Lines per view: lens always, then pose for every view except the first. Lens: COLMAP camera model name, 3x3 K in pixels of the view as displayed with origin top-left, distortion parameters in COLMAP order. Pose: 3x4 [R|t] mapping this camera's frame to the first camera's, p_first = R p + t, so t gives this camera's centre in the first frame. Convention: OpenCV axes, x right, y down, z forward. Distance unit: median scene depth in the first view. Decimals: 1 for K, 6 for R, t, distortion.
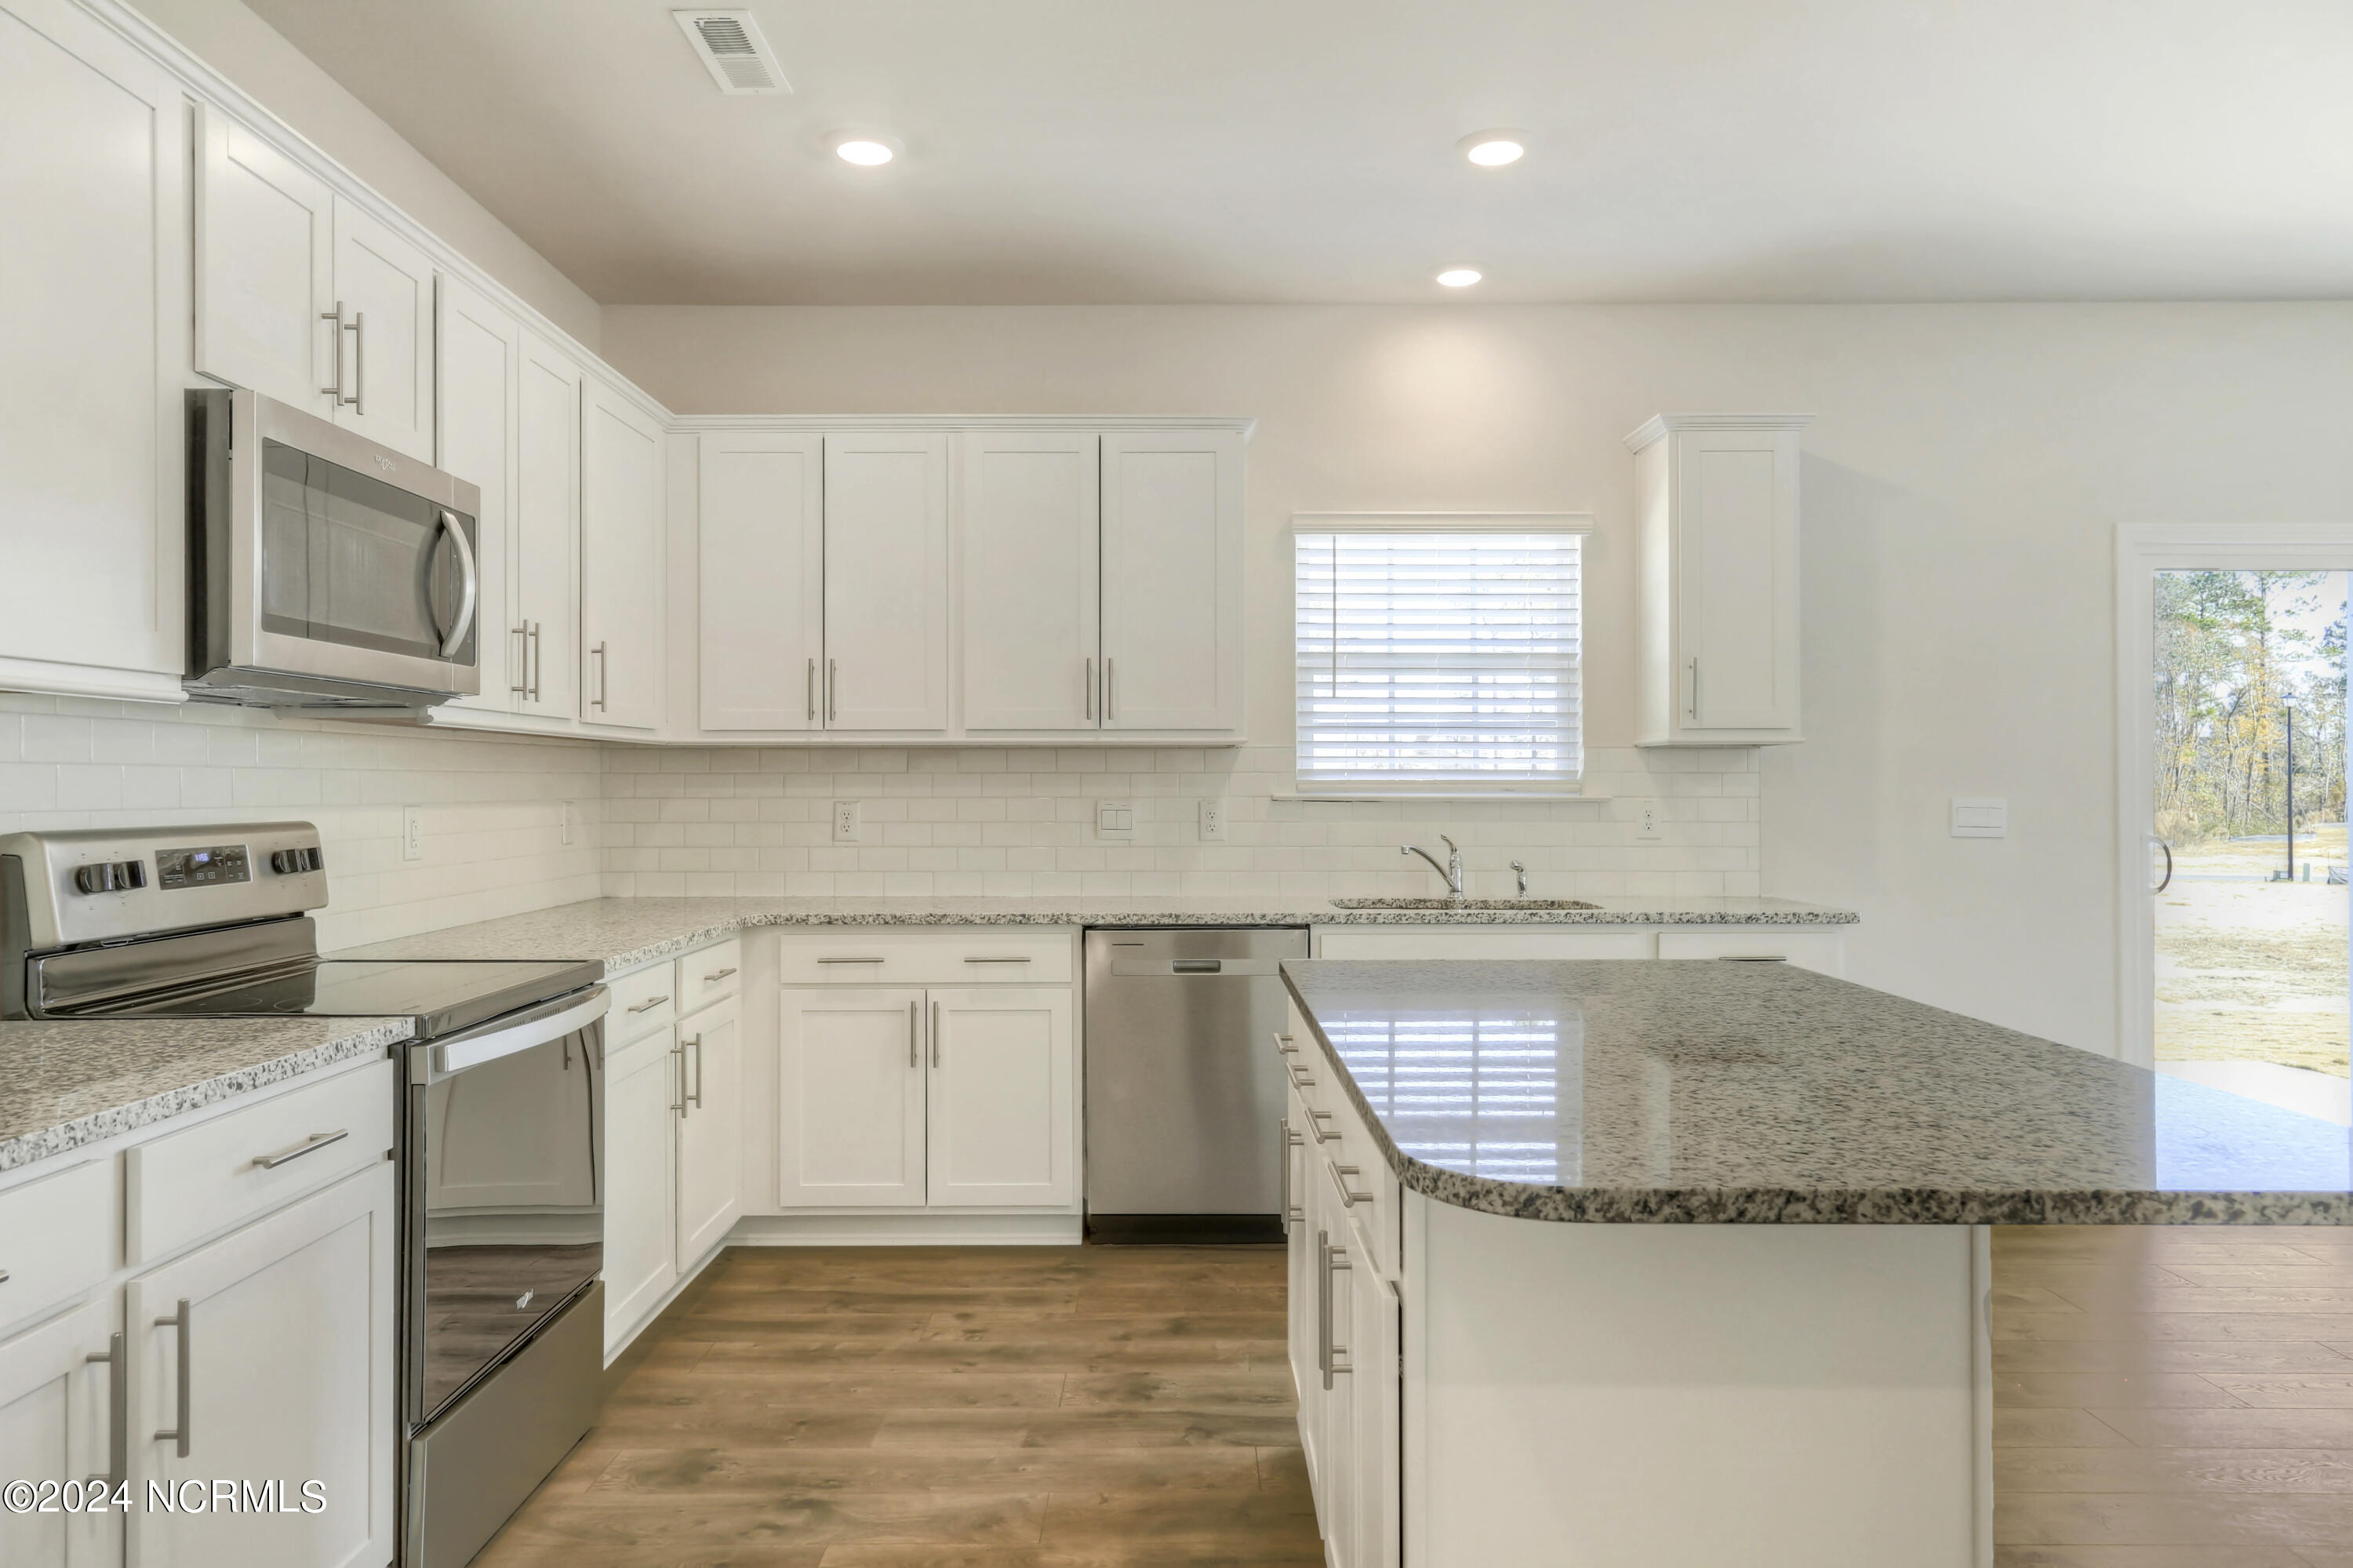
lens RADIAL K [[1563.9, 0, 1172.3], [0, 1563.9, 777.6], [0, 0, 1]] dist [0.010625, -0.003896]
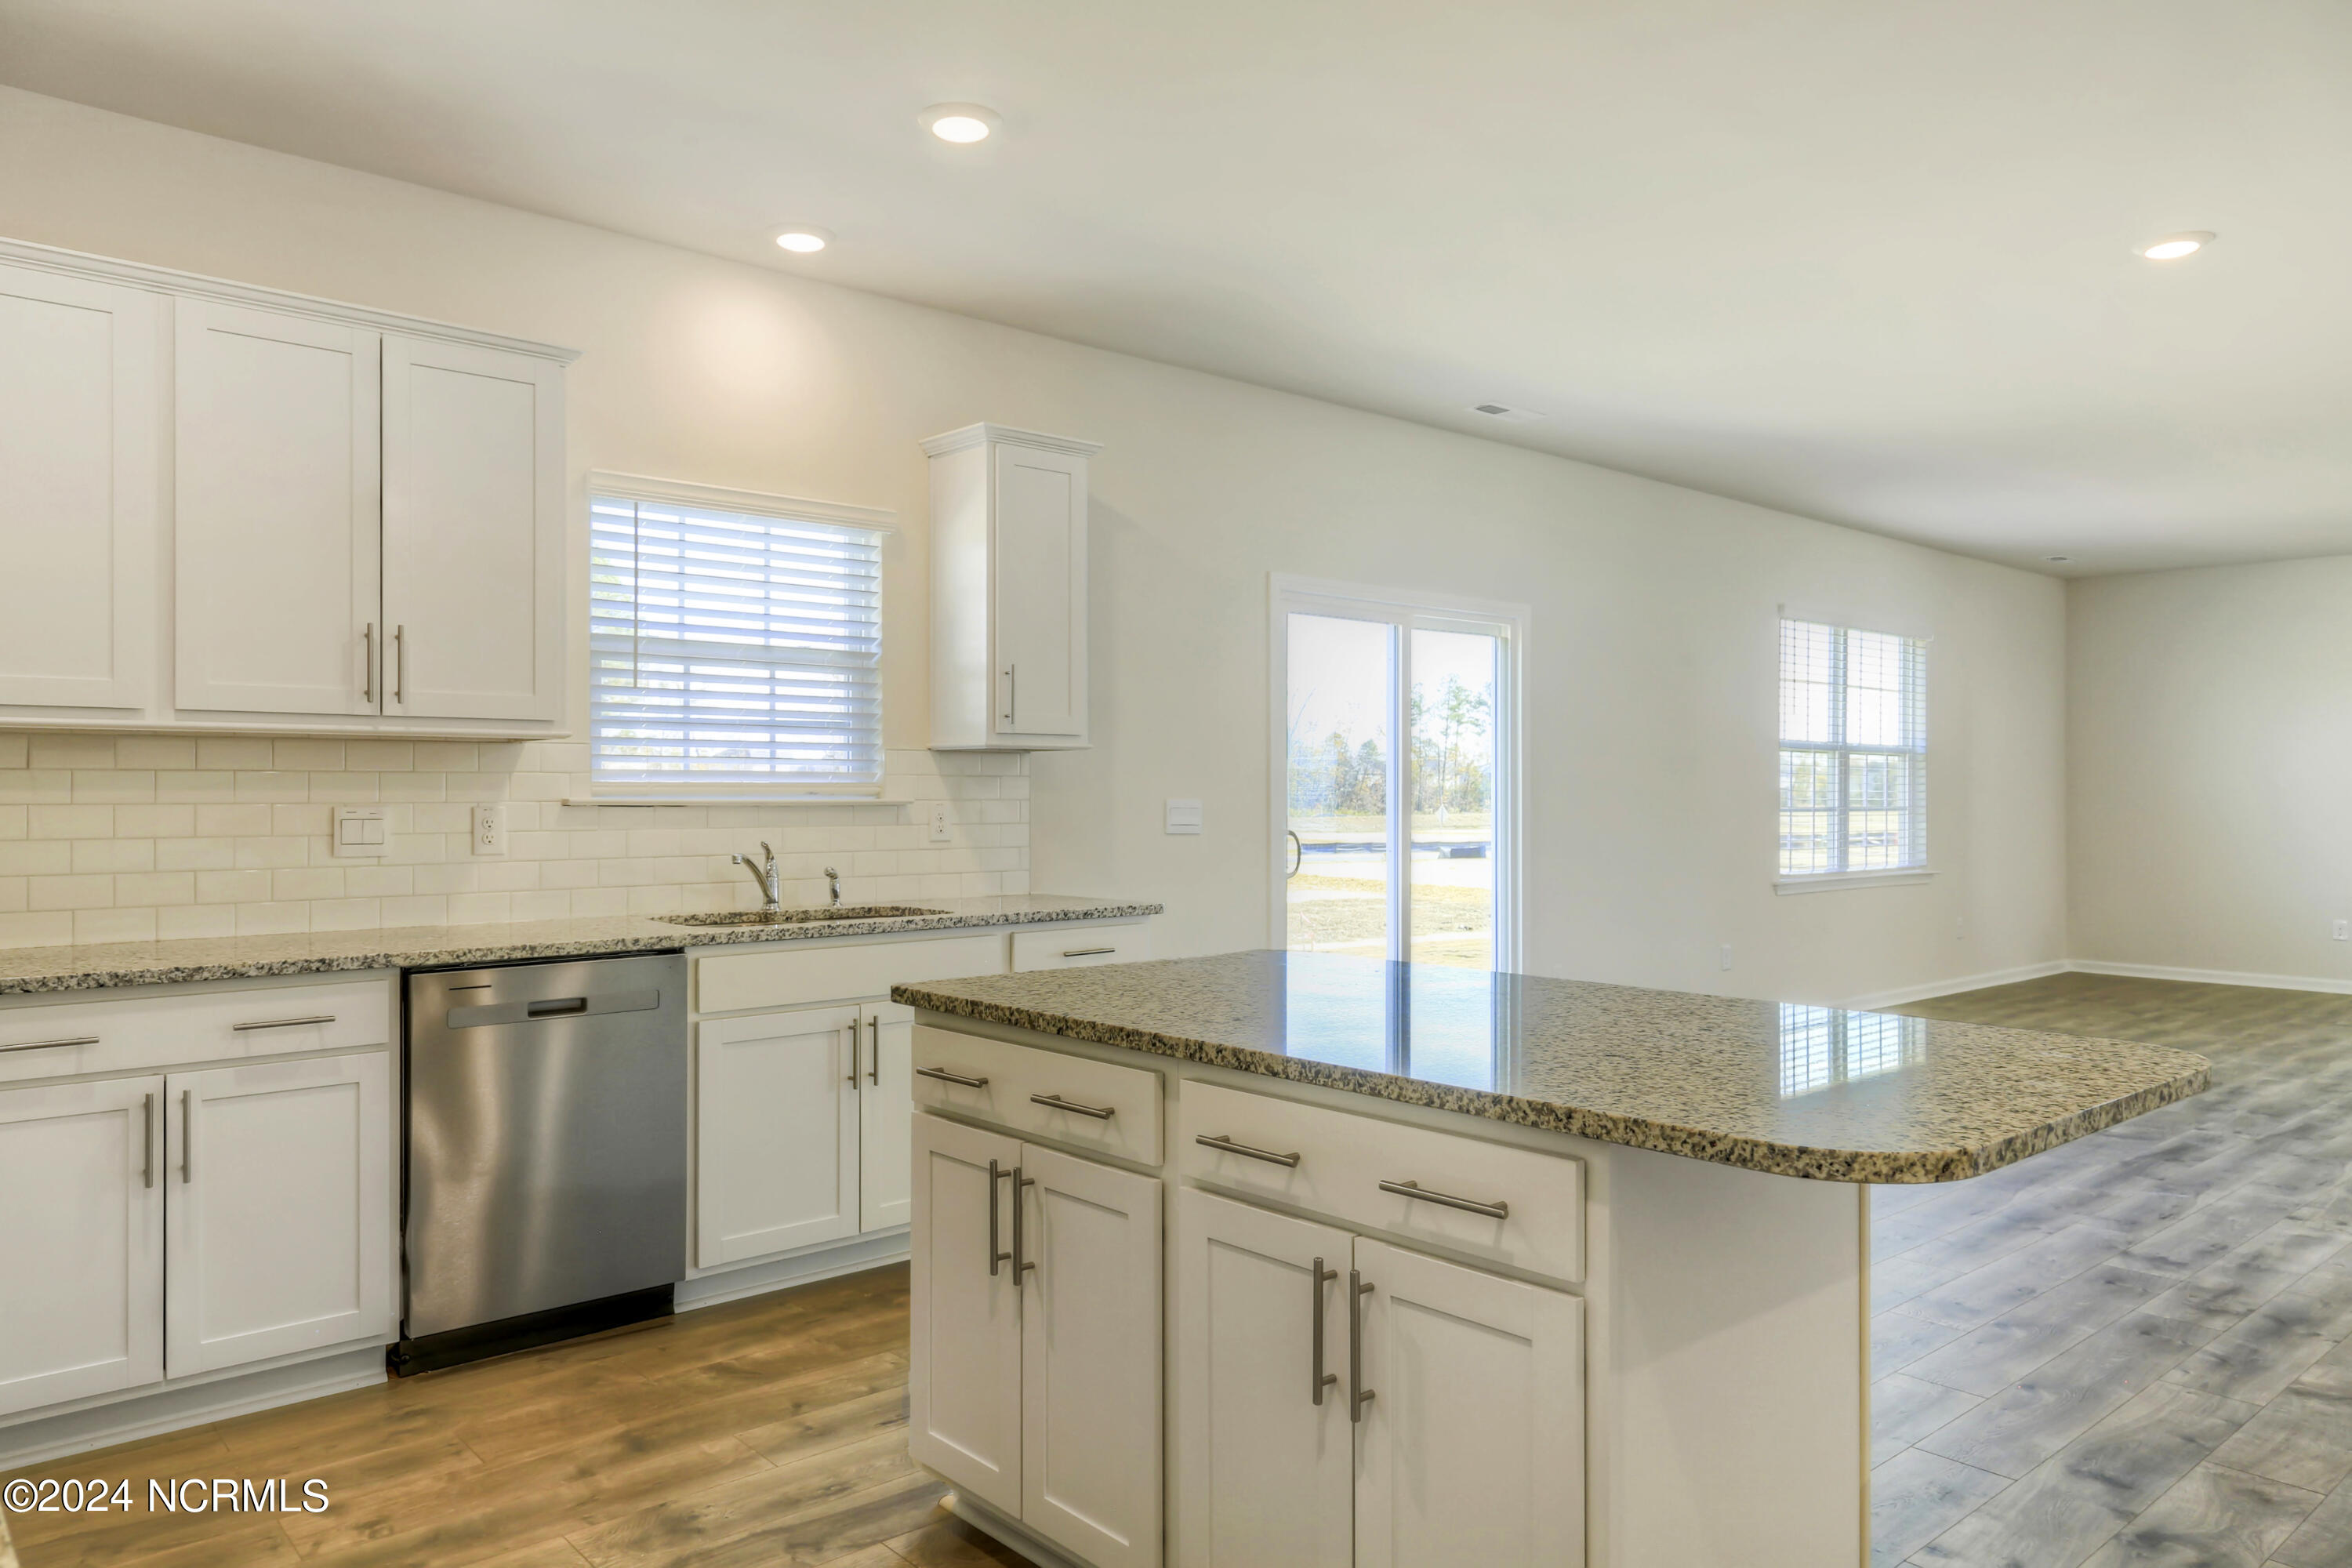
lens RADIAL K [[1563.2, 0, 1172.5], [0, 1563.2, 787.6], [0, 0, 1]] dist [0.010625, -0.003896]
pose [[0.751587, 0.001499, 0.659632, -0.284596], [-0.004531, 0.999986, 0.002890, 0.001002], [-0.659618, -0.005161, 0.751583, 0.166195]]
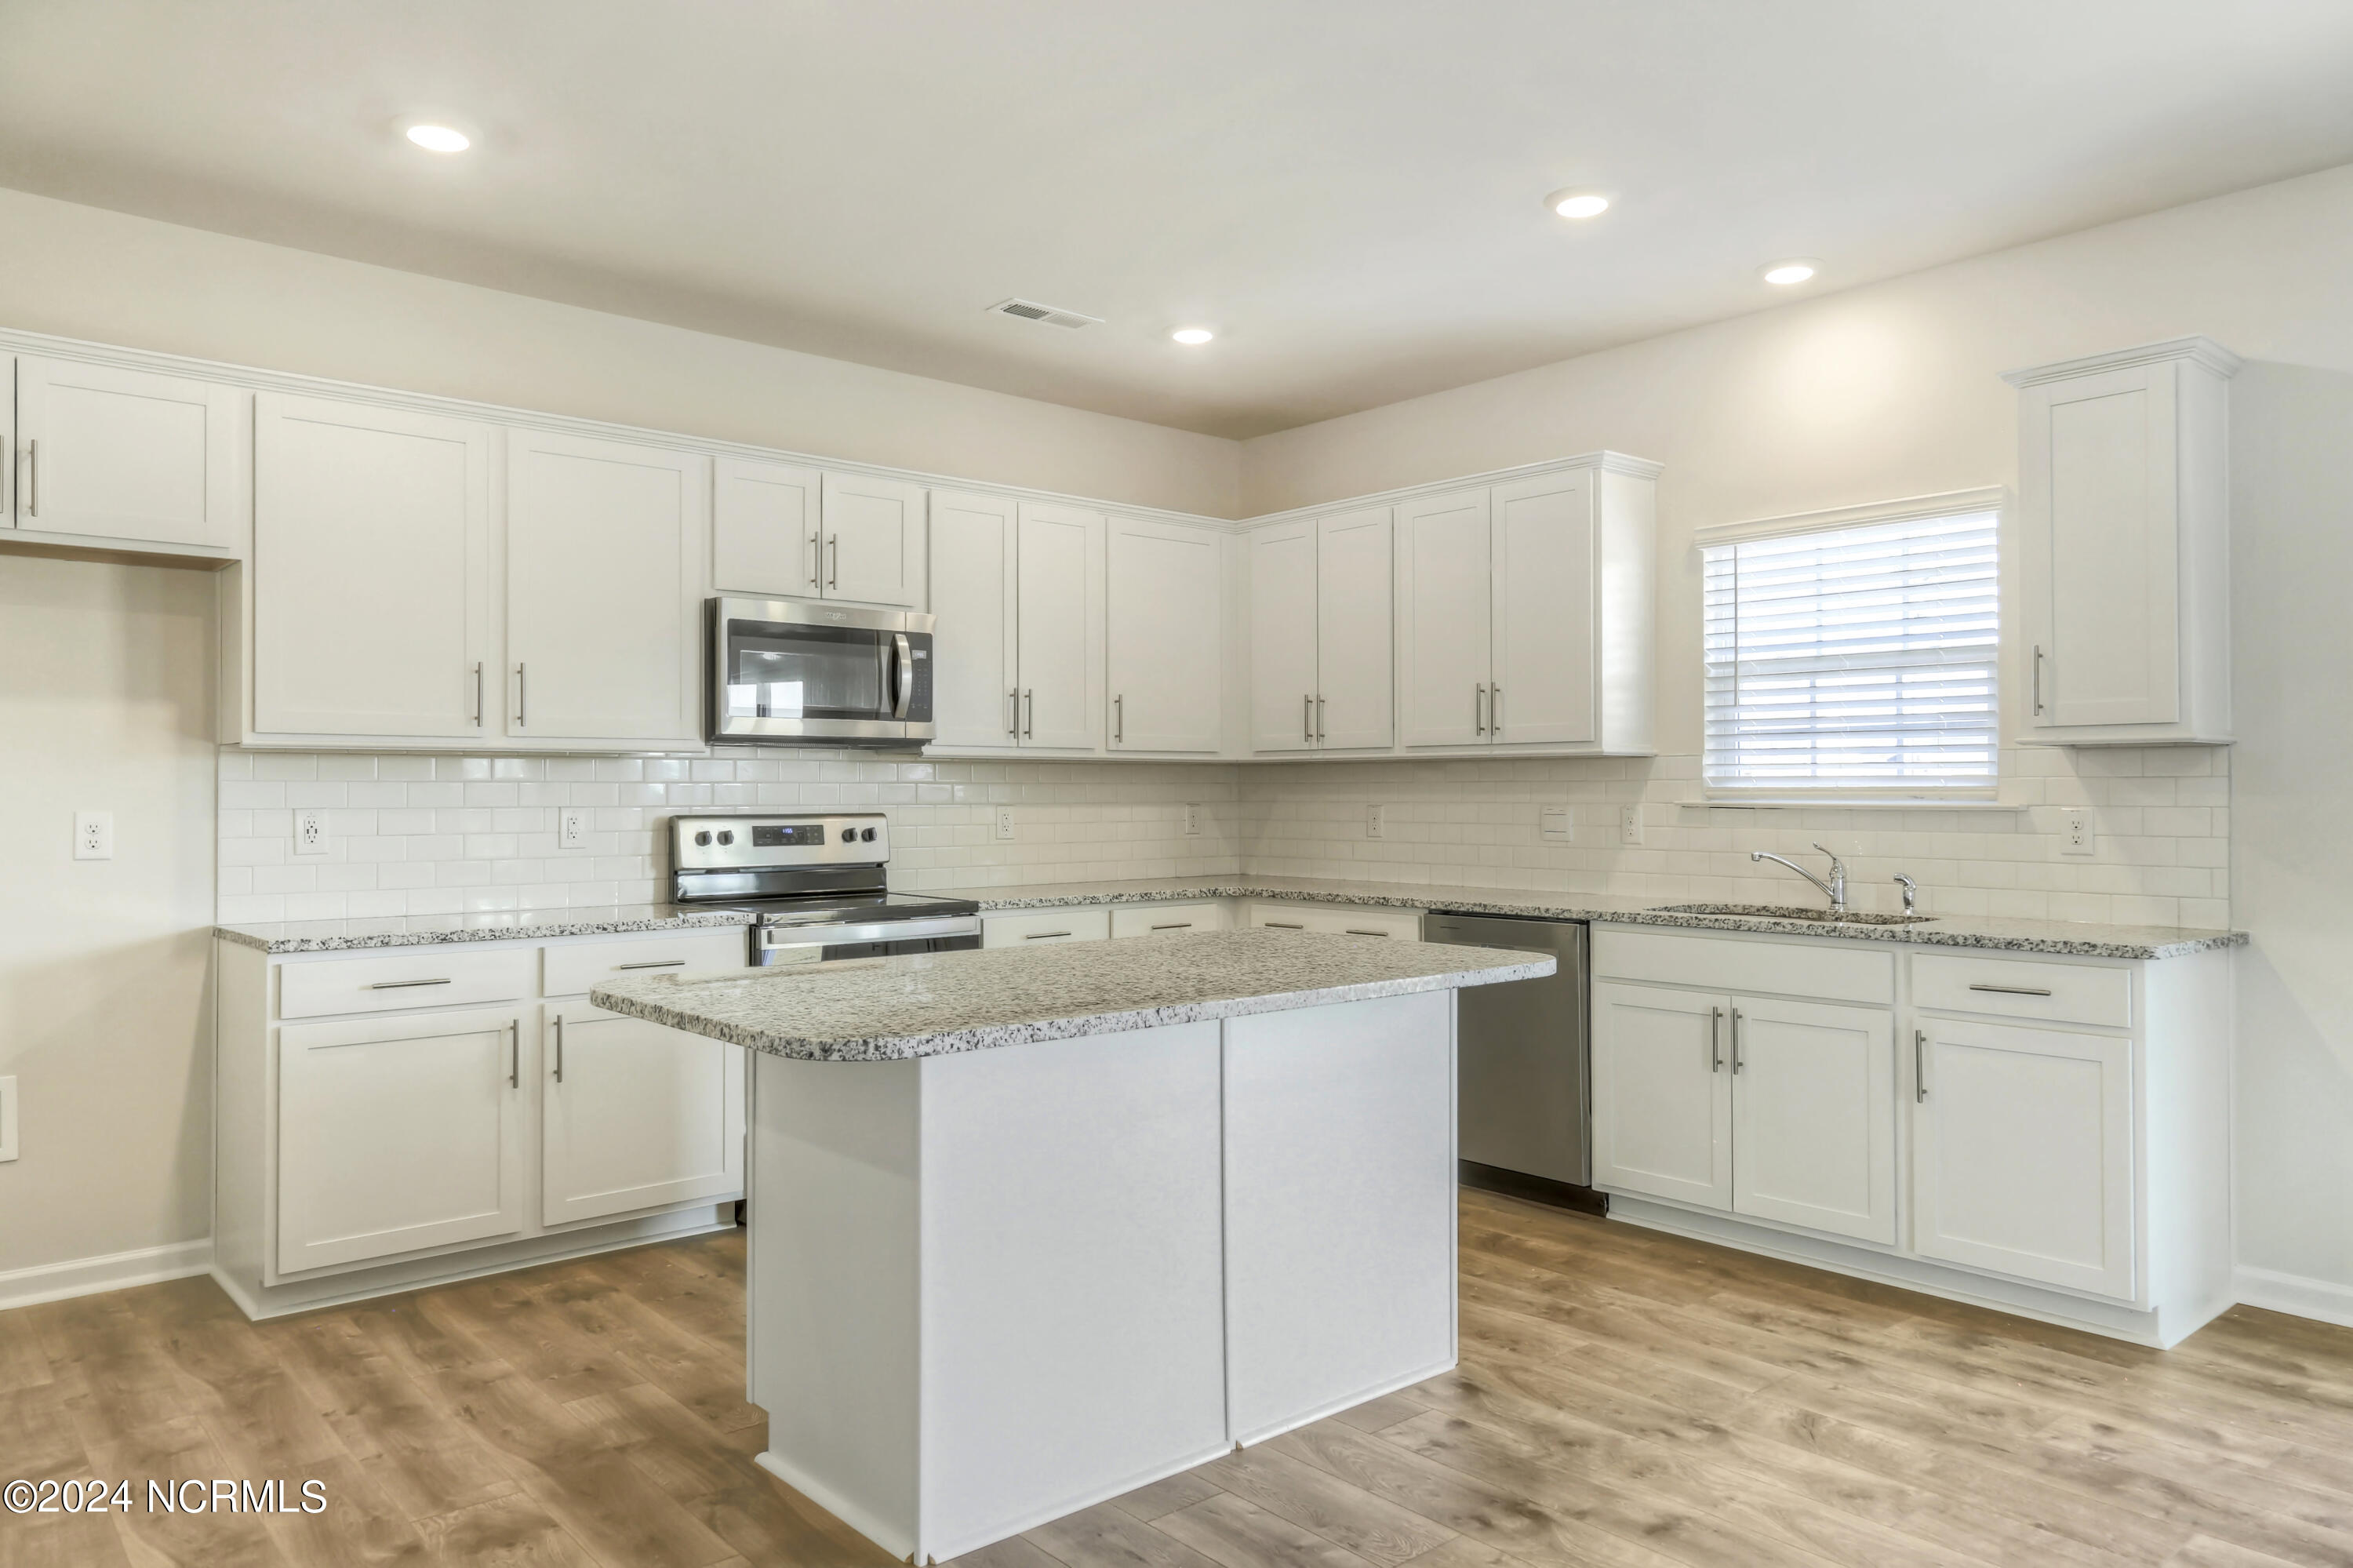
lens RADIAL K [[1563.9, 0, 1173.7], [0, 1563.9, 781.4], [0, 0, 1]] dist [0.010625, -0.003896]
pose [[0.656391, -0.005158, -0.754403, 0.722119], [0.004362, 0.999986, -0.003042, -0.000554], [0.754408, -0.001294, 0.656405, 0.070026]]
